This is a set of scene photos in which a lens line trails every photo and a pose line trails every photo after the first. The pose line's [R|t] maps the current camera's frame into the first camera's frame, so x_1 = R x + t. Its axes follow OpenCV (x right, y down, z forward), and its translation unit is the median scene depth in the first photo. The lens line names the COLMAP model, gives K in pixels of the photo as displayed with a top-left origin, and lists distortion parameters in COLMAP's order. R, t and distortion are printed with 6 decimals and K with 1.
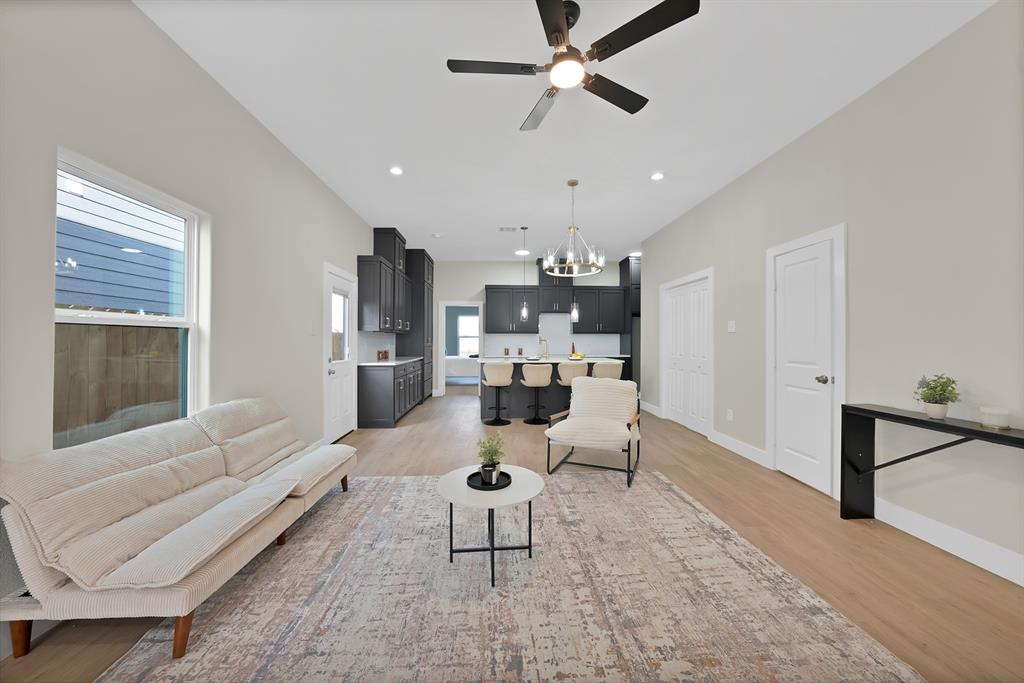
lens RADIAL K [[364.5, 0, 513.4], [0, 364.5, 337.0], [0, 0, 1]] dist [-0.001696, -0.000173]
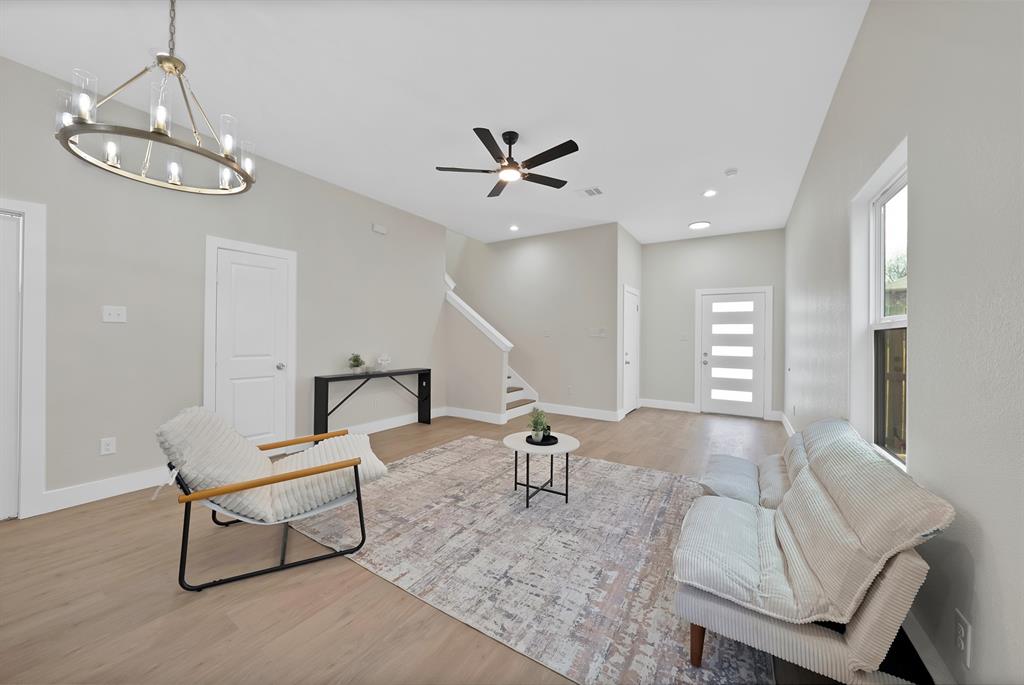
lens RADIAL K [[364.5, 0, 513.4], [0, 364.5, 338.0], [0, 0, 1]] dist [-0.001696, -0.000173]
pose [[-0.814966, -0.008938, 0.579440, -0.681748], [-0.017508, 0.999804, -0.009202, 0.017785], [-0.579244, -0.017645, -0.814963, 1.929051]]
